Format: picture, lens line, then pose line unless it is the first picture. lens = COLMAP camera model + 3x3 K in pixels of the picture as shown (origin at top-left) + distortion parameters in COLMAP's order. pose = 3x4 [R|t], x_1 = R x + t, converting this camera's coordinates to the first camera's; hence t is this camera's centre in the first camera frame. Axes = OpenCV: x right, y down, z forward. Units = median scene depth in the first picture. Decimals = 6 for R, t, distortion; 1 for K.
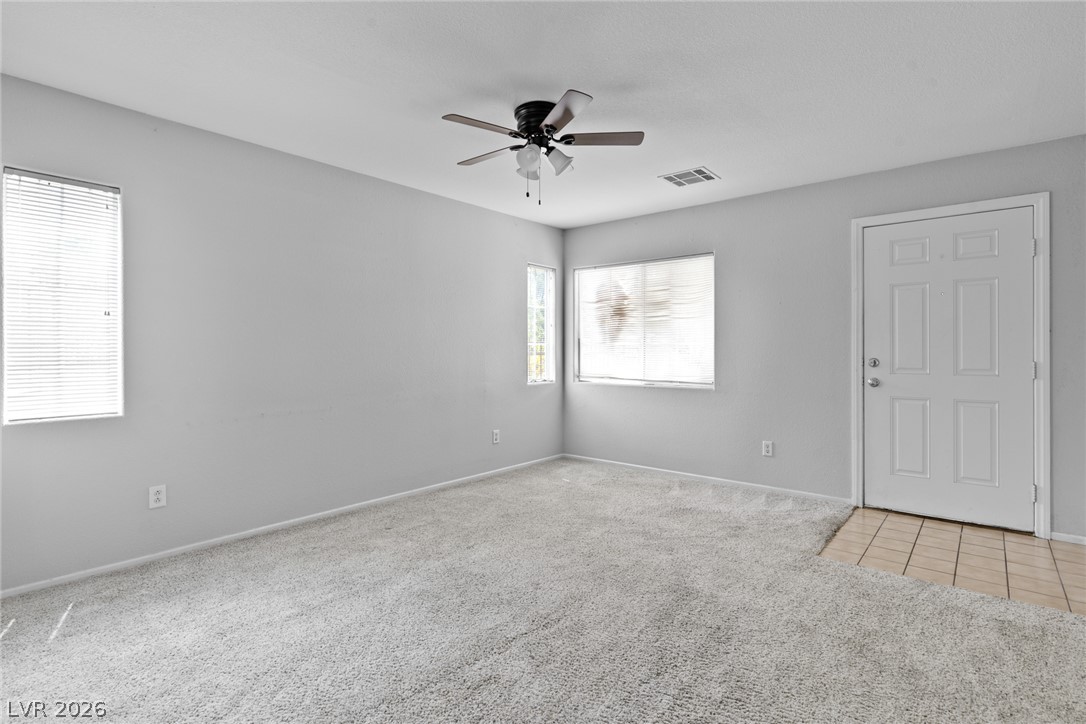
lens RADIAL K [[524.6, 0, 545.1], [0, 524.6, 352.6], [0, 0, 1]] dist [-0.004065, -0.000757]
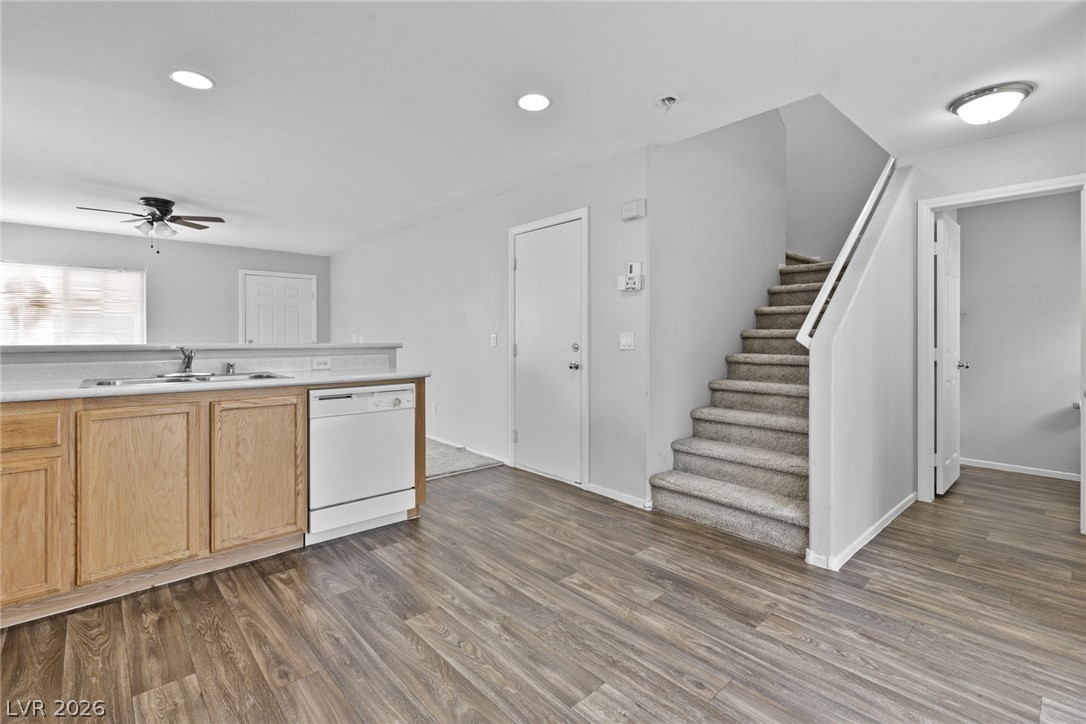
lens RADIAL K [[490.6, 0, 538.6], [0, 490.6, 338.6], [0, 0, 1]] dist [0.003175, 0.000946]
pose [[0.152257, -0.002318, 0.988338, -1.069758], [0.004846, 0.999987, 0.001599, 0.006753], [-0.988329, 0.004546, 0.152266, -0.384868]]
